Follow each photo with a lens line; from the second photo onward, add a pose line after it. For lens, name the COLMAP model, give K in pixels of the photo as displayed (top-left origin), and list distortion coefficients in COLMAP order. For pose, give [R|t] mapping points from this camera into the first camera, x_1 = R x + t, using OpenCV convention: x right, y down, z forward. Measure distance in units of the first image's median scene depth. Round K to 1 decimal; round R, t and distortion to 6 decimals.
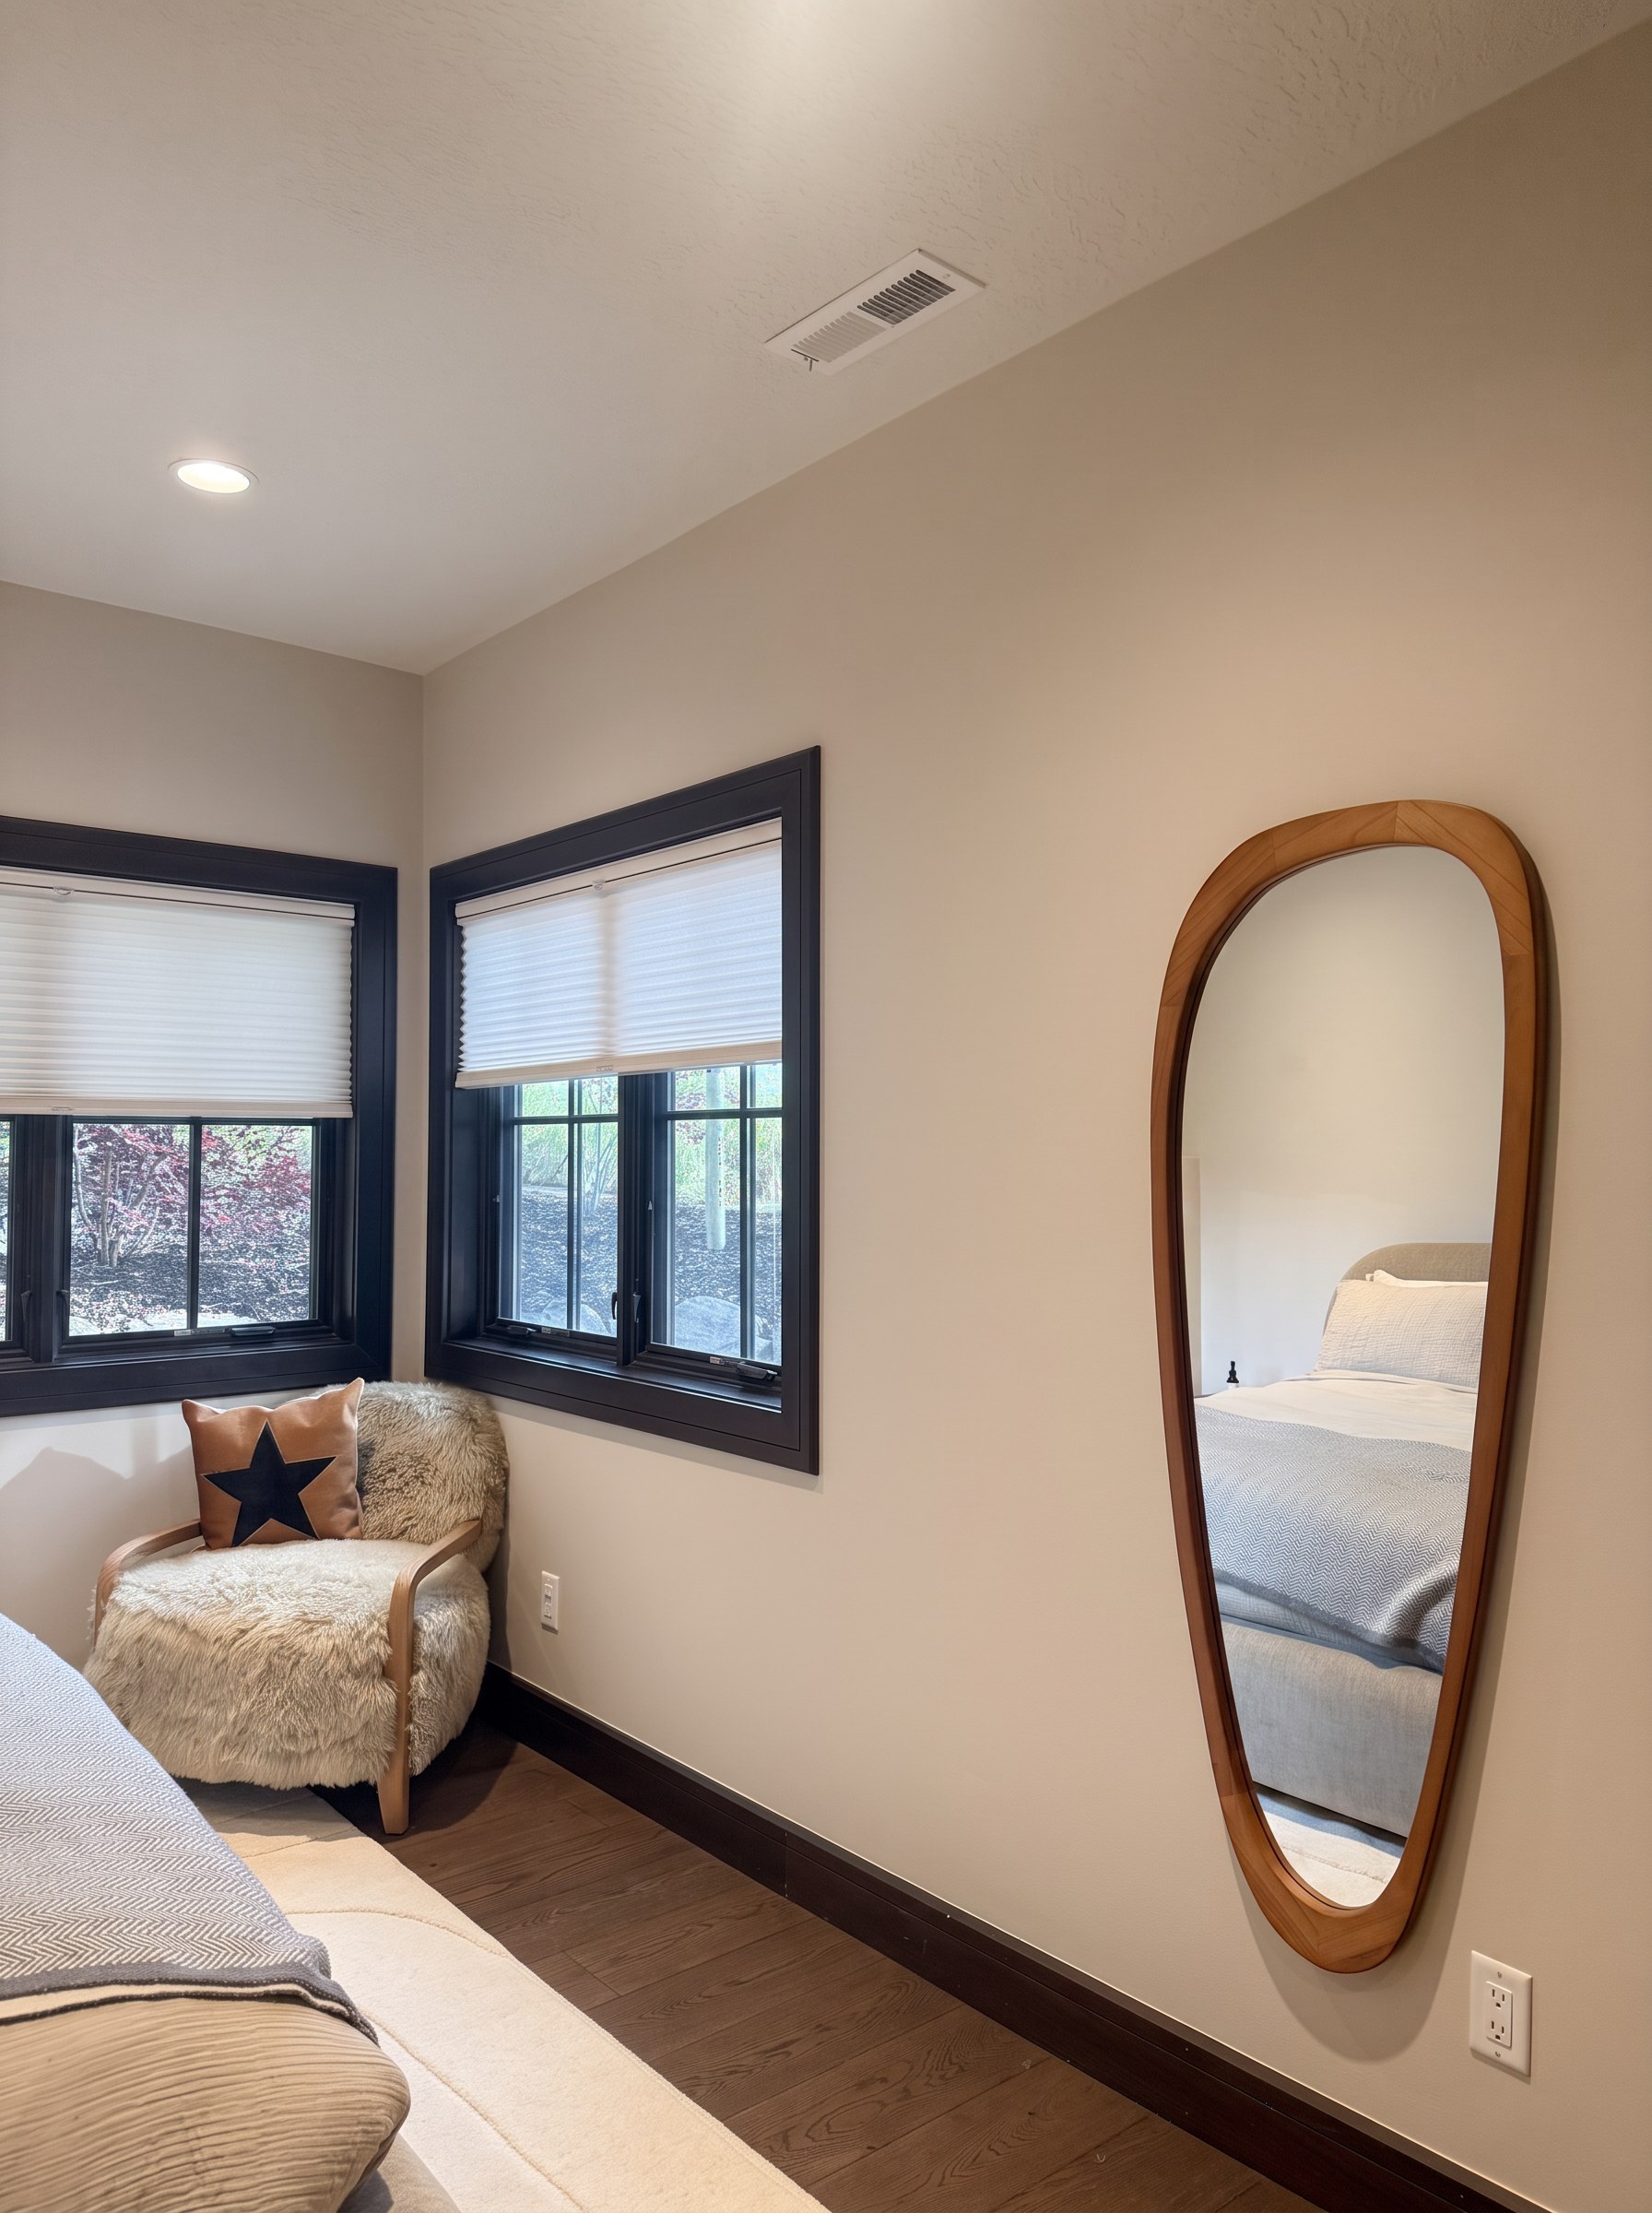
lens RADIAL K [[1630.3, 0, 827.2], [0, 1630.3, 1094.9], [0, 0, 1]] dist [0.063447, -0.003578]
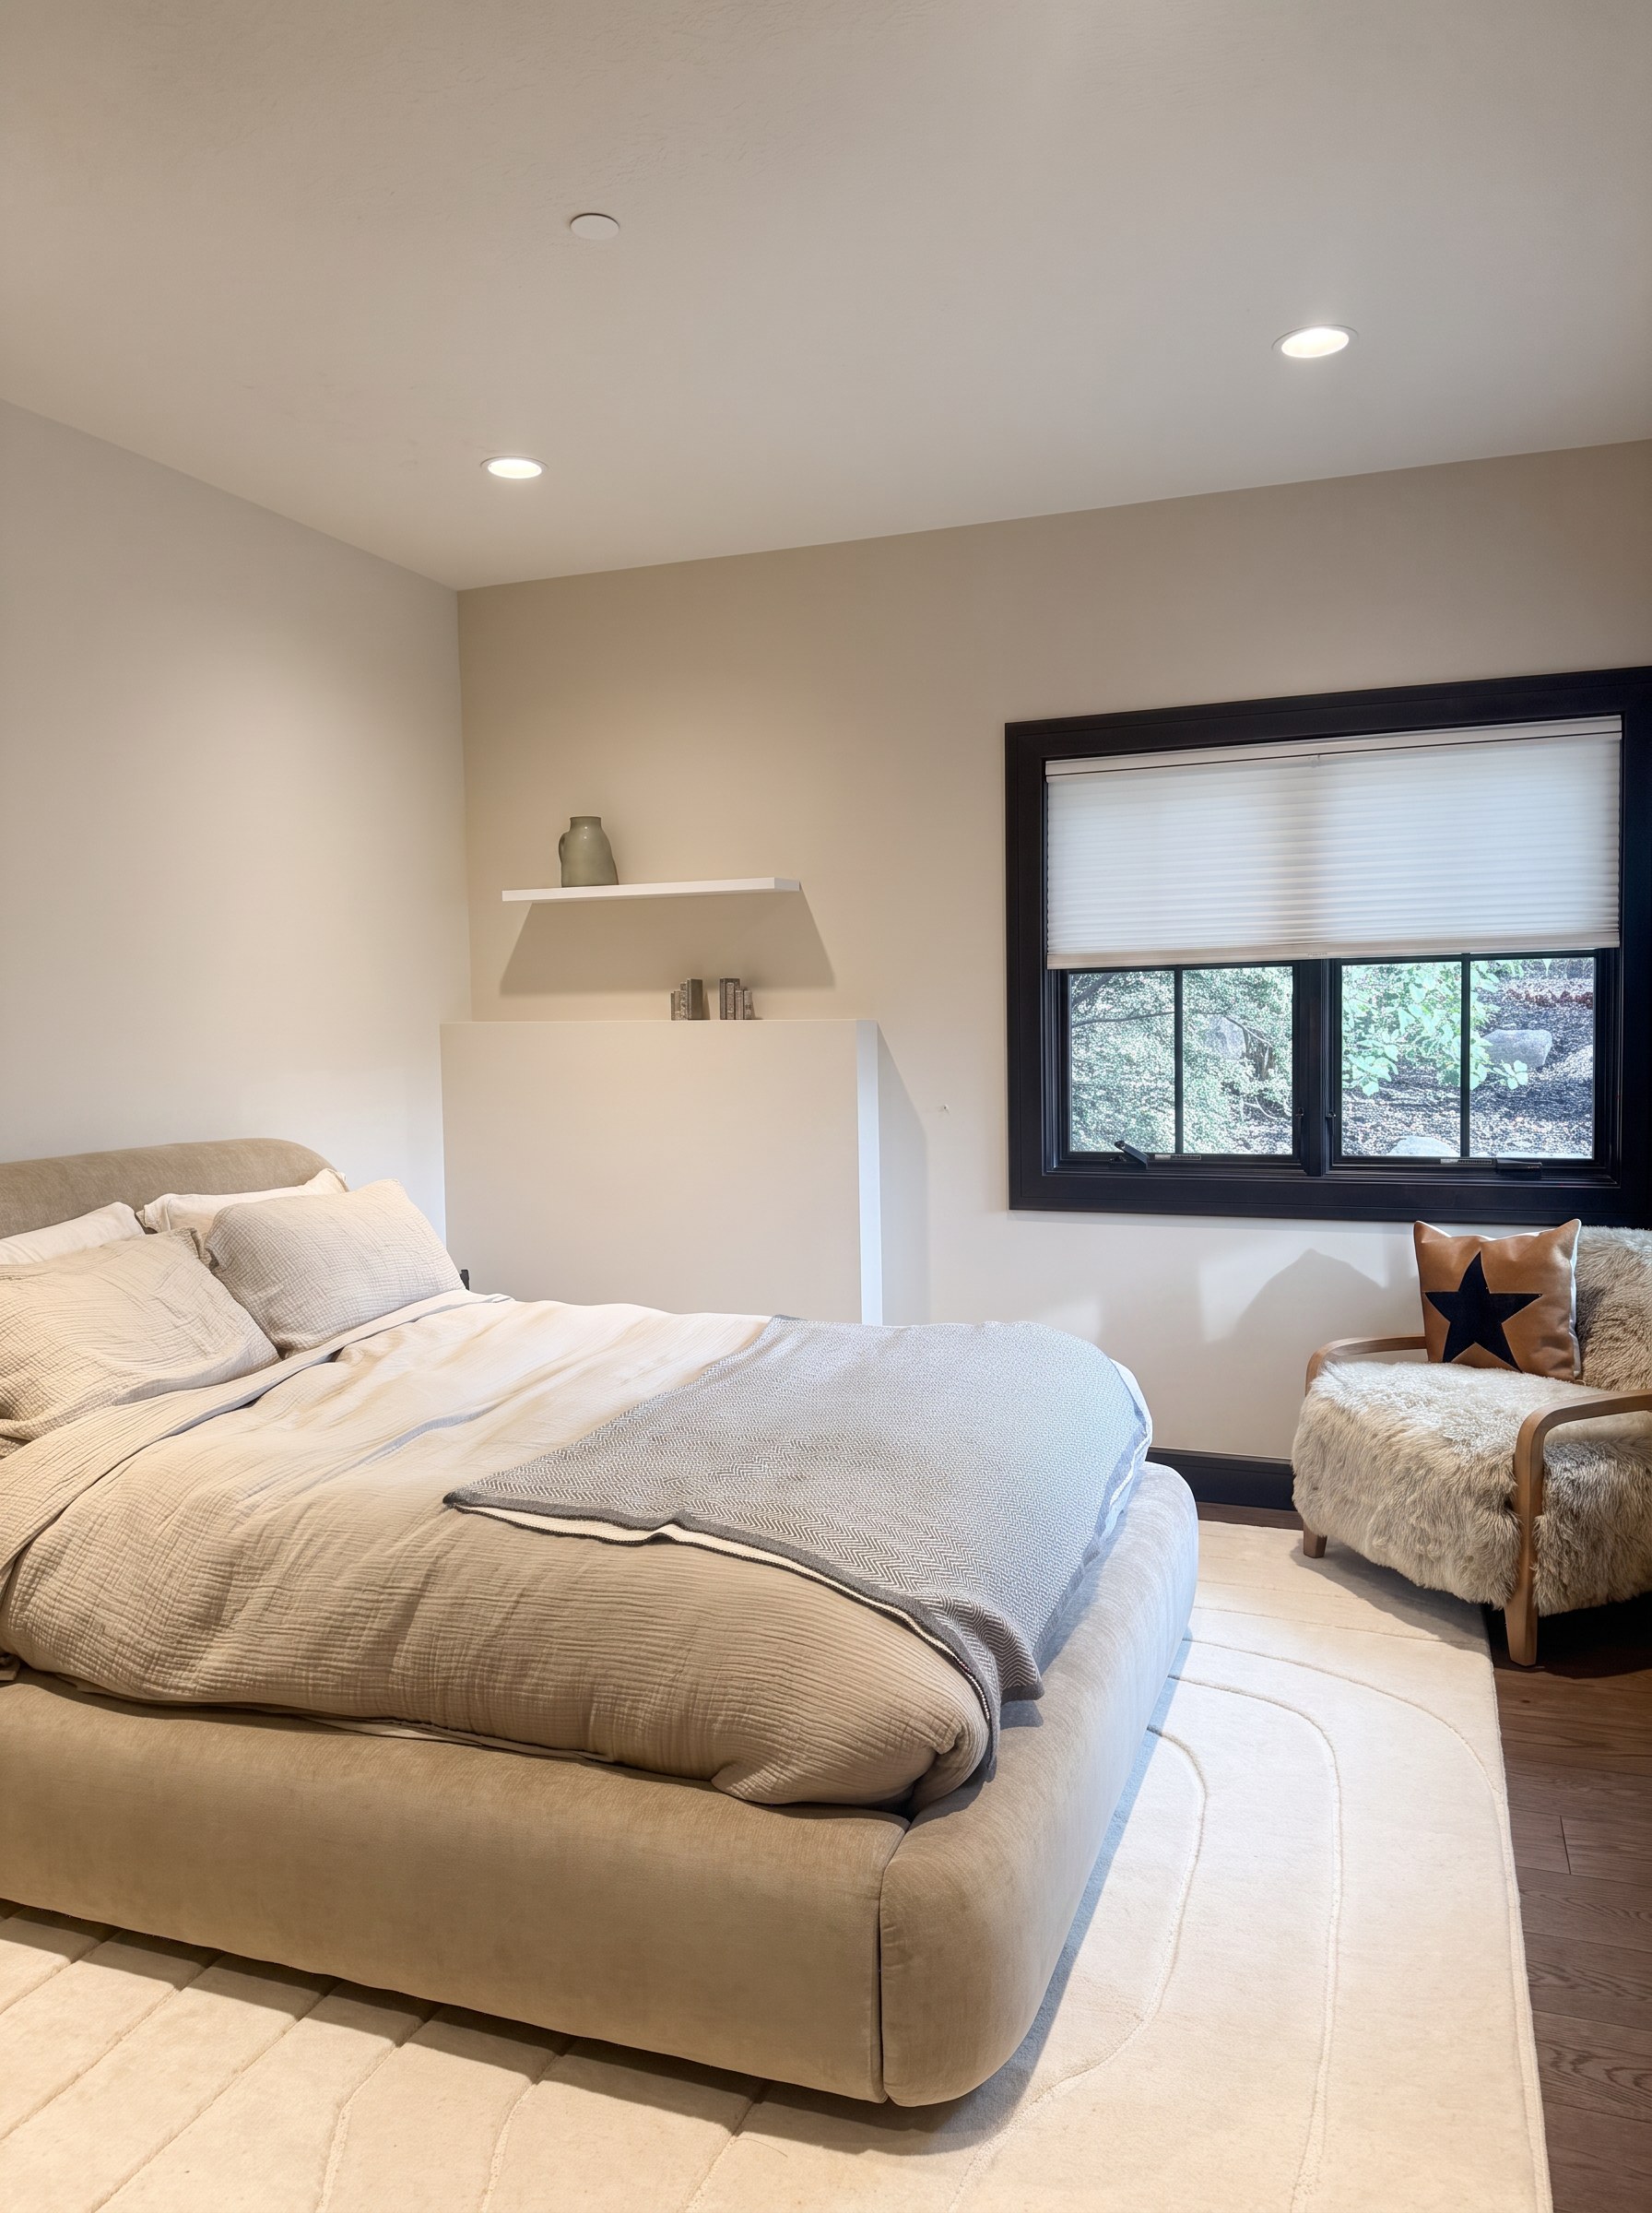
lens RADIAL K [[1630.3, 0, 827.2], [0, 1630.3, 1094.9], [0, 0, 1]] dist [0.063447, -0.003578]
pose [[0.513778, 0.027574, -0.857480, 0.327967], [0.048521, 0.996950, 0.061131, 0.020794], [0.856550, -0.073013, 0.510872, 0.141580]]
